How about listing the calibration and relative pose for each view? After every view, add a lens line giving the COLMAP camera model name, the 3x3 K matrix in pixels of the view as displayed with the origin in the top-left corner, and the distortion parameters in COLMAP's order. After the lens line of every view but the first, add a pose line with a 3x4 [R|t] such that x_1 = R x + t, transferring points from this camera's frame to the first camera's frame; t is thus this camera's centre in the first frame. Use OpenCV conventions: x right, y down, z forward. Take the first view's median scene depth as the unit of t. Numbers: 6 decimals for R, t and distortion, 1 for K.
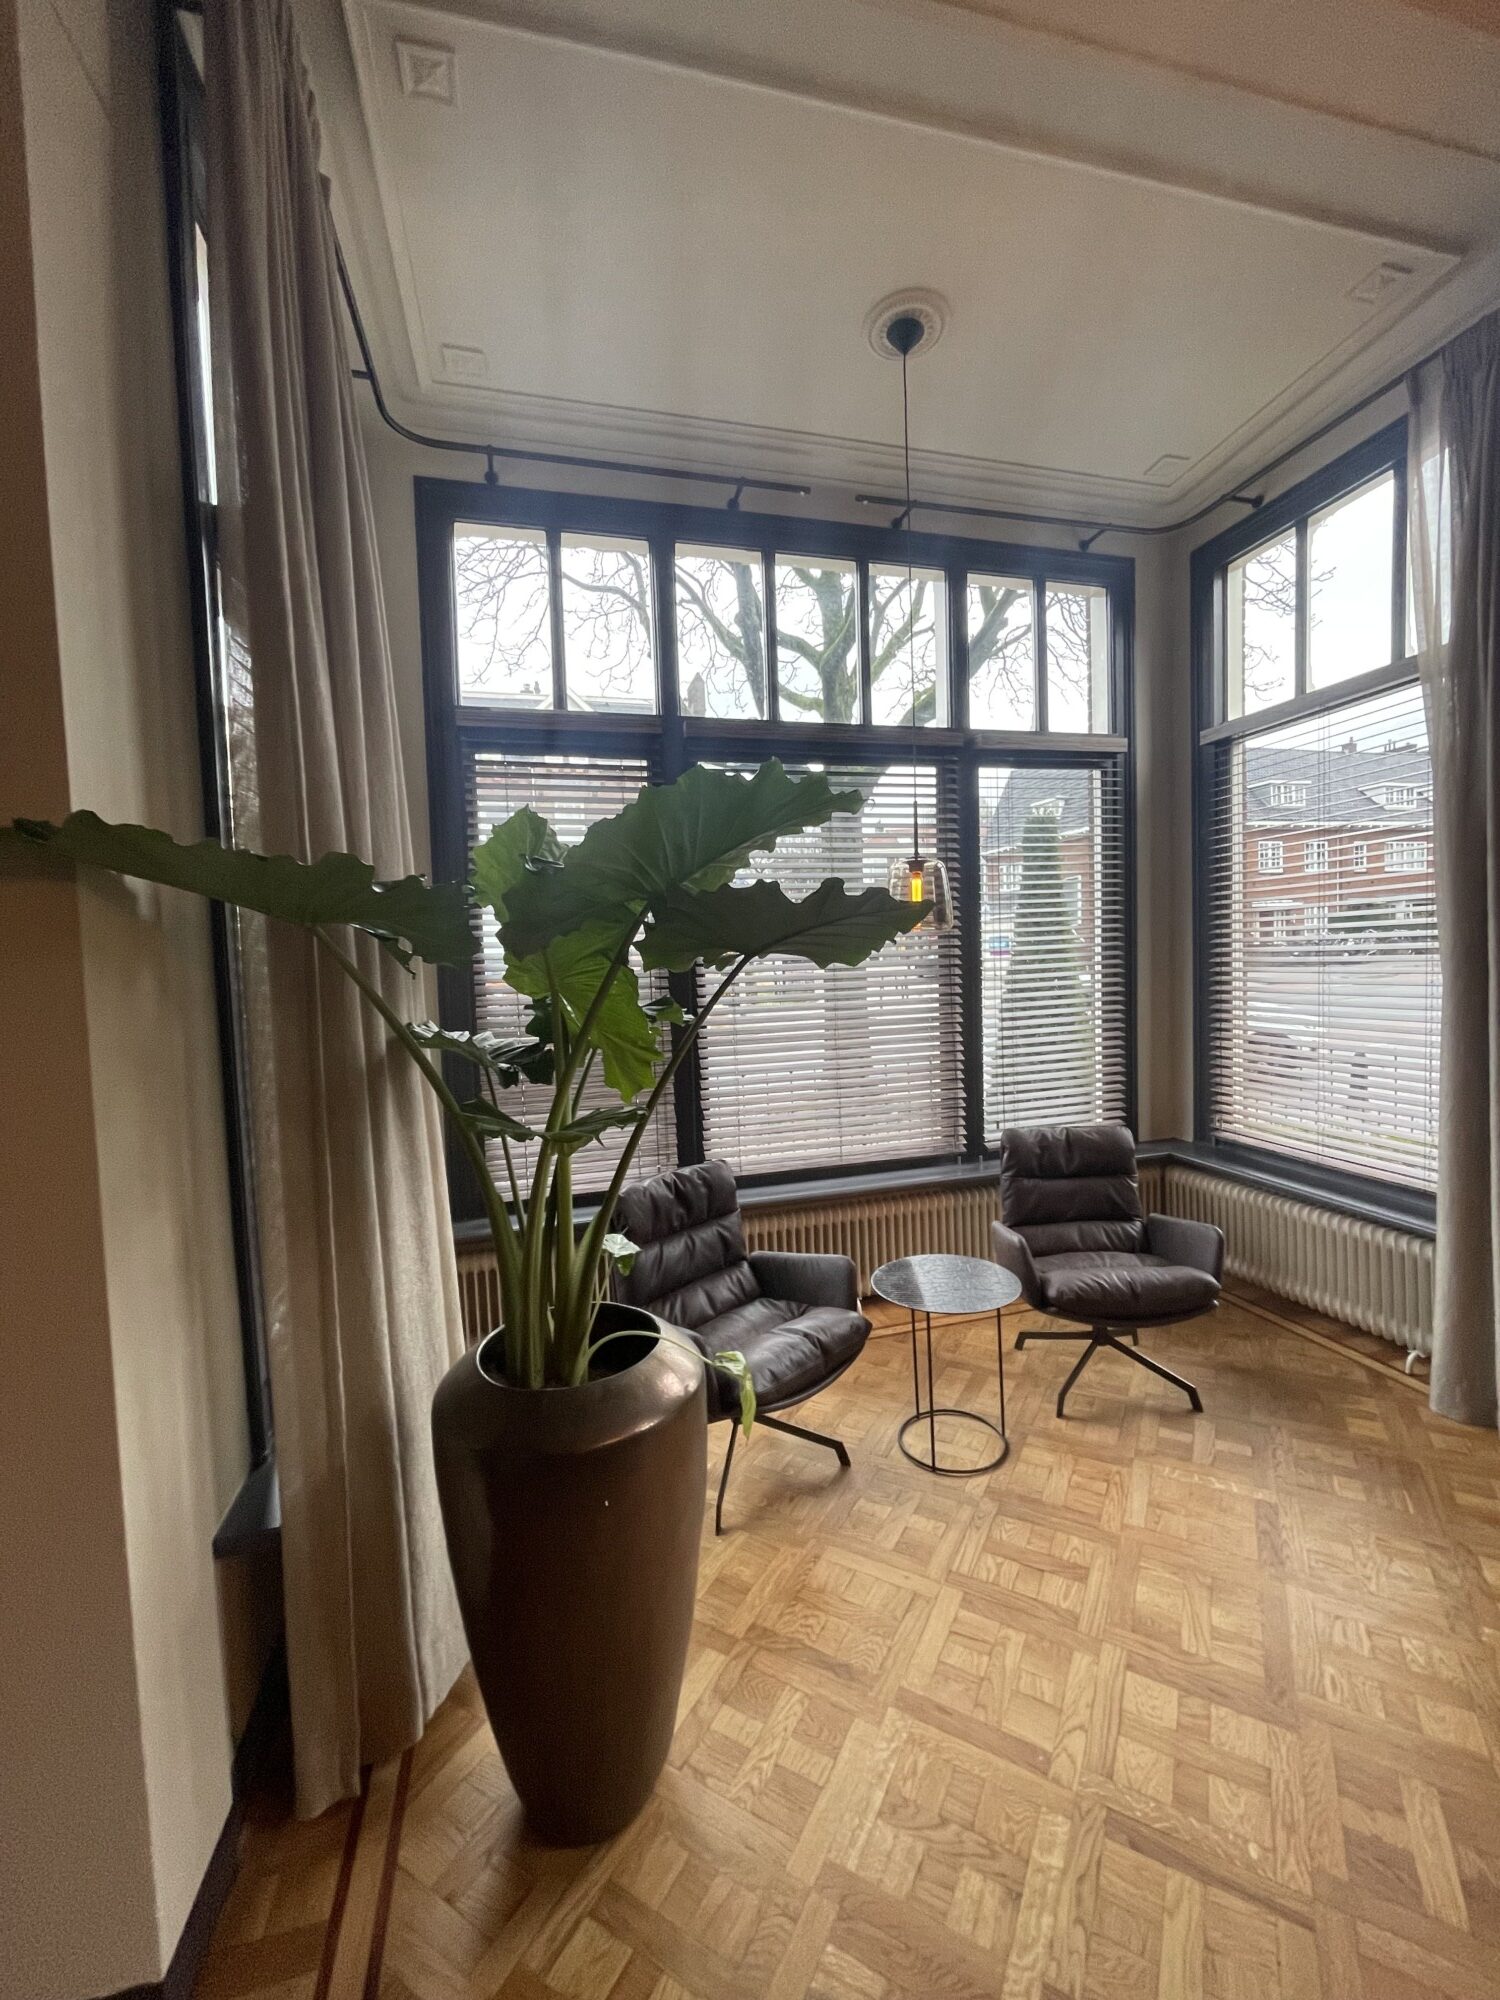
lens RADIAL K [[807.8, 0, 762.9], [0, 807.8, 1006.6], [0, 0, 1]] dist [-0.000274, -0.000085]
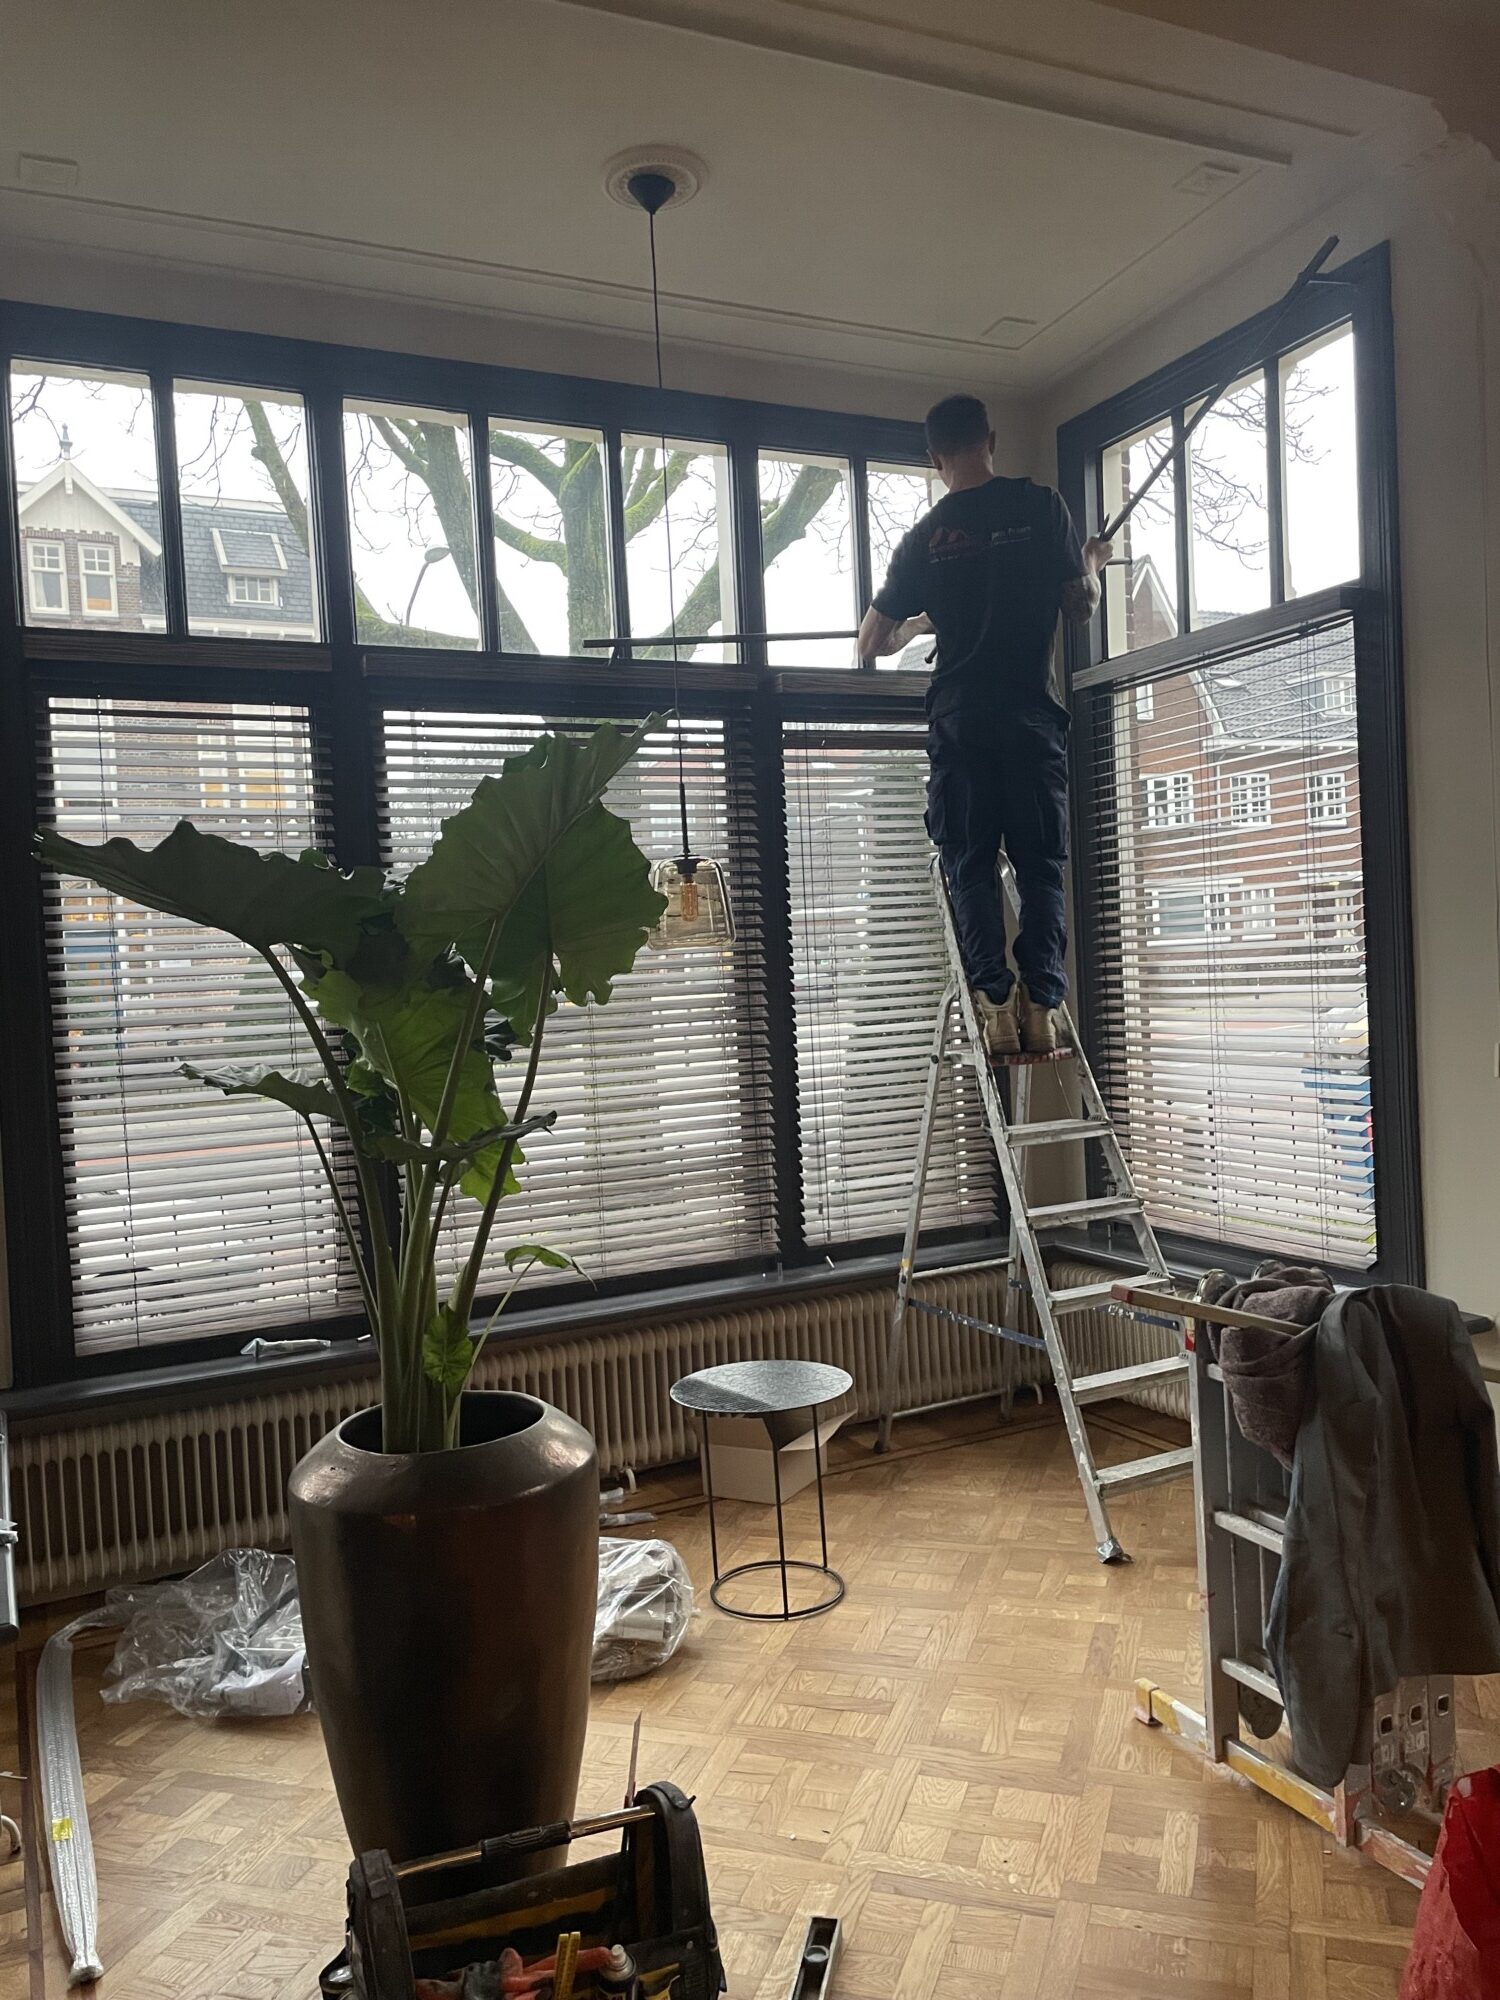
lens RADIAL K [[1489.4, 0, 750.0], [0, 1489.4, 1000.0], [0, 0, 1]] dist [0.154655, -0.176836]
pose [[0.982416, -0.019142, 0.185723, -0.027118], [0.027551, 0.998704, -0.042798, 0.022219], [-0.184663, 0.047162, 0.981670, -0.543276]]
